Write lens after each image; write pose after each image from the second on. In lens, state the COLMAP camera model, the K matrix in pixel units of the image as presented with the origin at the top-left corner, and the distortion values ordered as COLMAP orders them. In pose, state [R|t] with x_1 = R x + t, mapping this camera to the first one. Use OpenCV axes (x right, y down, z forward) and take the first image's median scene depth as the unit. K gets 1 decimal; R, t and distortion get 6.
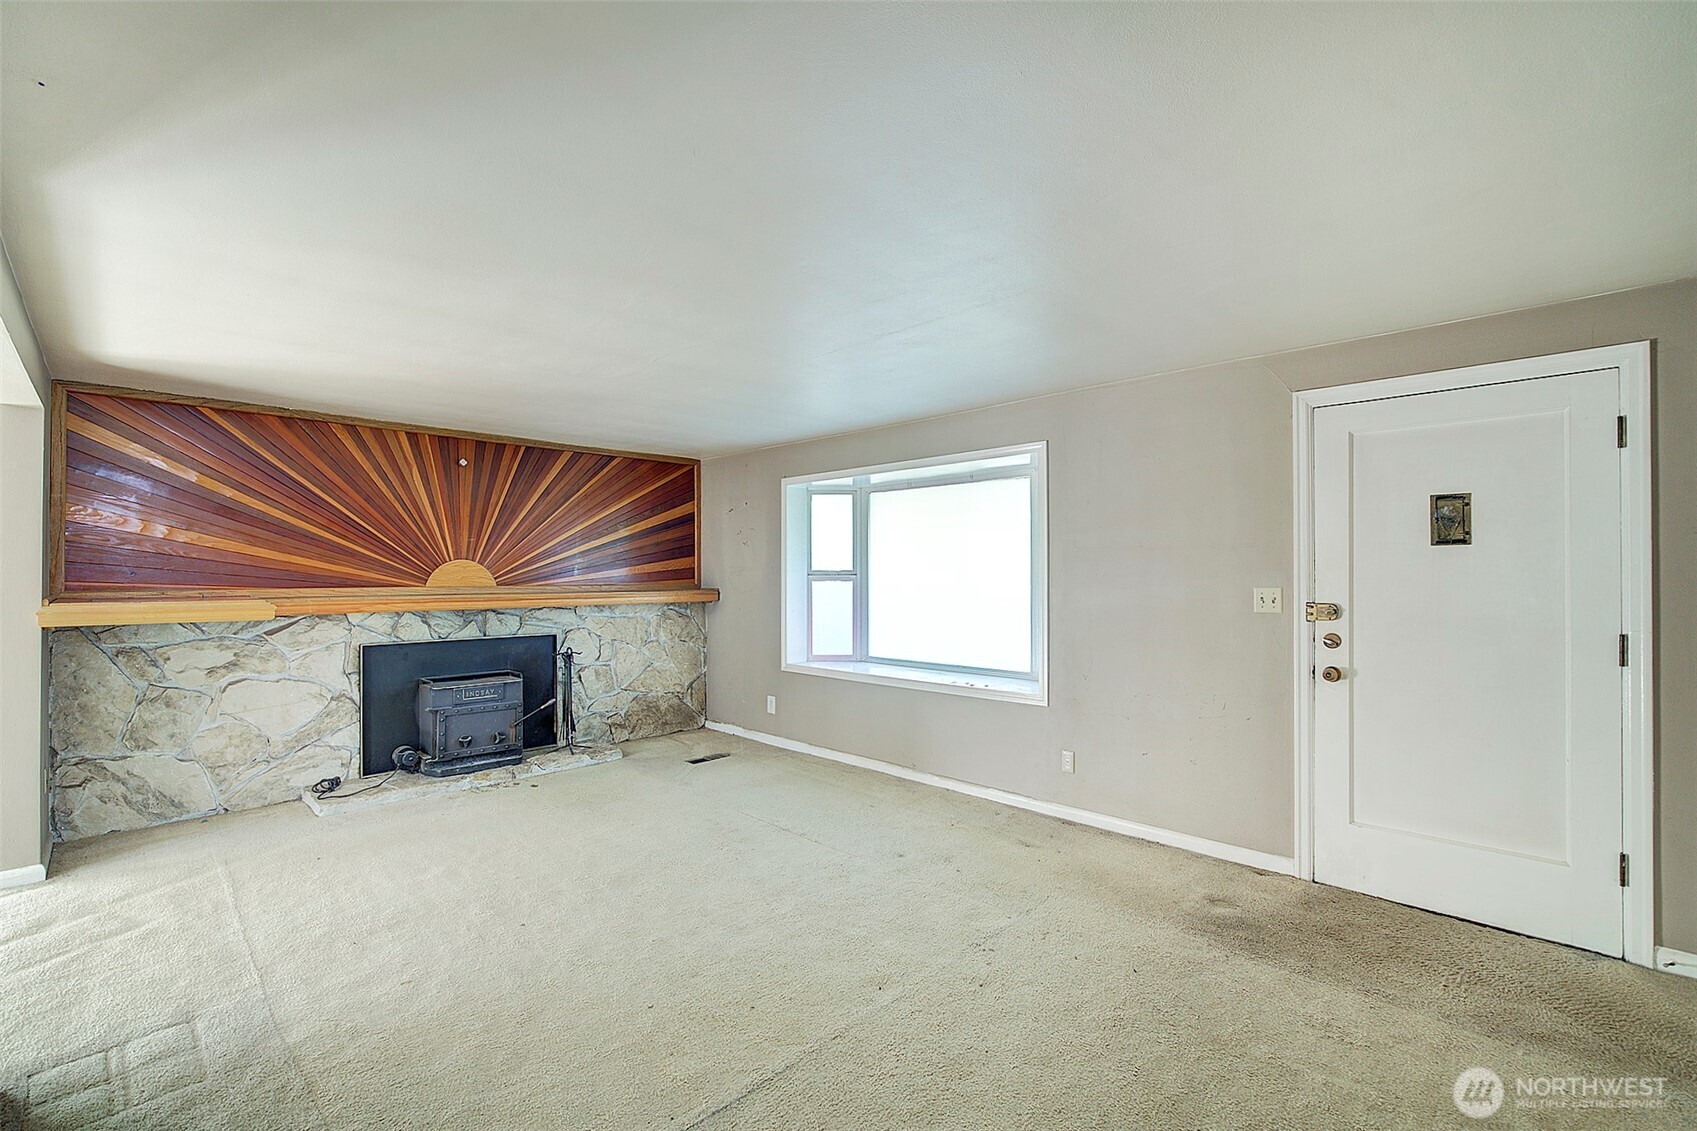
lens RADIAL K [[739.1, 0, 843.5], [0, 739.1, 566.4], [0, 0, 1]] dist [-0.012430, 0.002035]
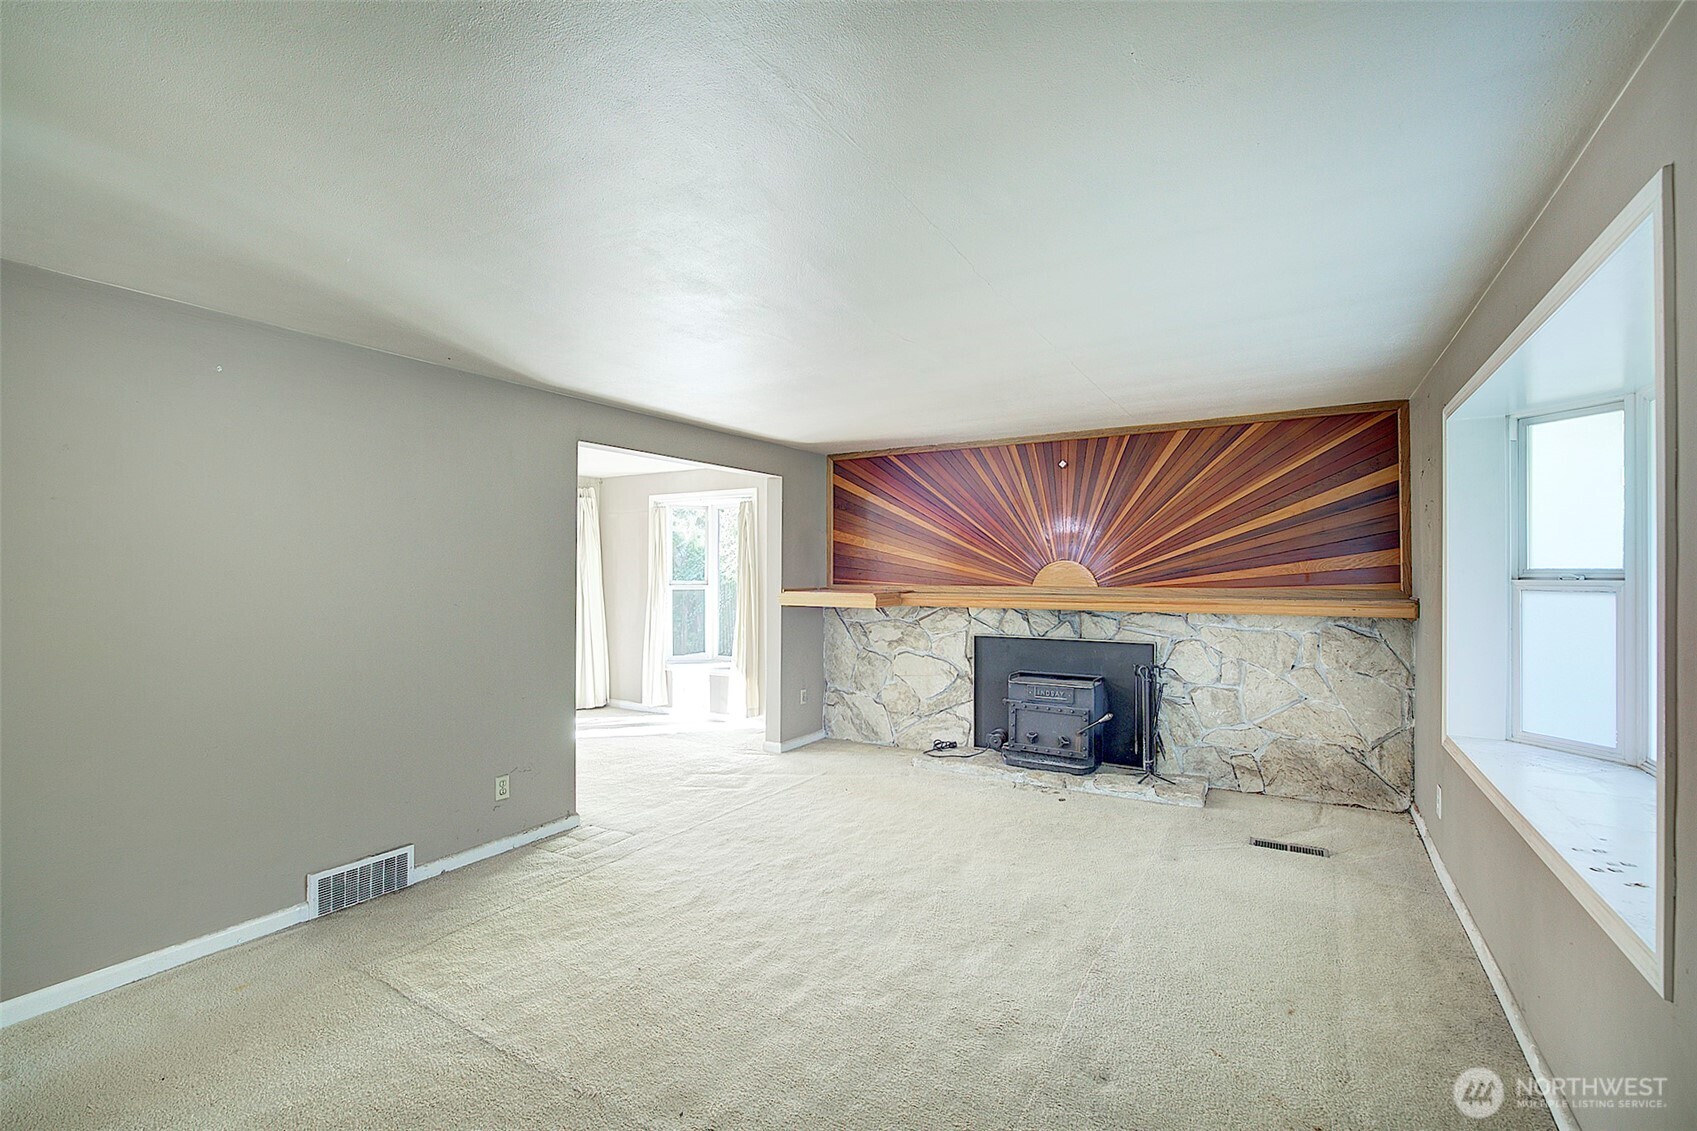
lens RADIAL K [[739.1, 0, 846.4], [0, 739.1, 569.2], [0, 0, 1]] dist [-0.012430, 0.002035]
pose [[0.239804, -0.003310, -0.970816, 0.405422], [0.009210, 0.999957, -0.001134, 0.001498], [0.970778, -0.008669, 0.239824, 0.478535]]
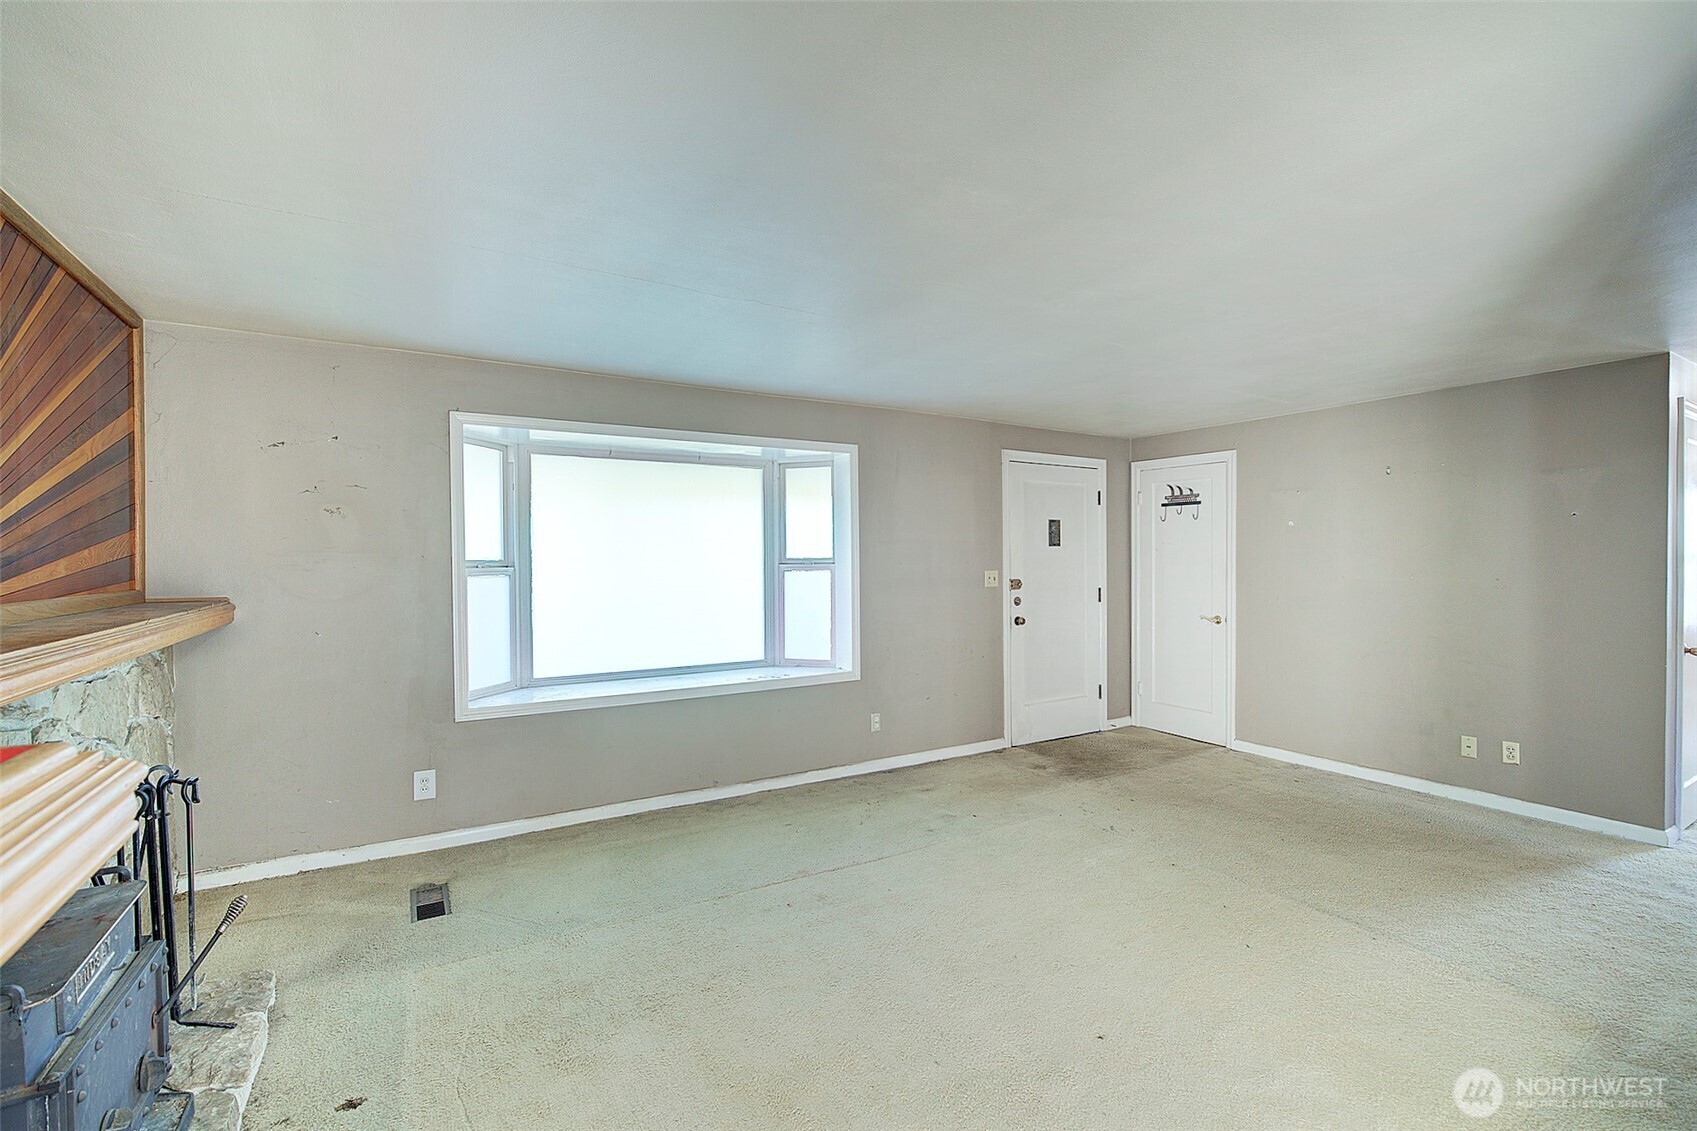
lens RADIAL K [[739.1, 0, 838.8], [0, 739.1, 569.2], [0, 0, 1]] dist [-0.012430, 0.002035]
pose [[0.249289, -0.008164, 0.968395, -0.997321], [-0.003183, 0.999952, 0.009249, 0.011629], [-0.968424, -0.005388, 0.249251, 0.896890]]
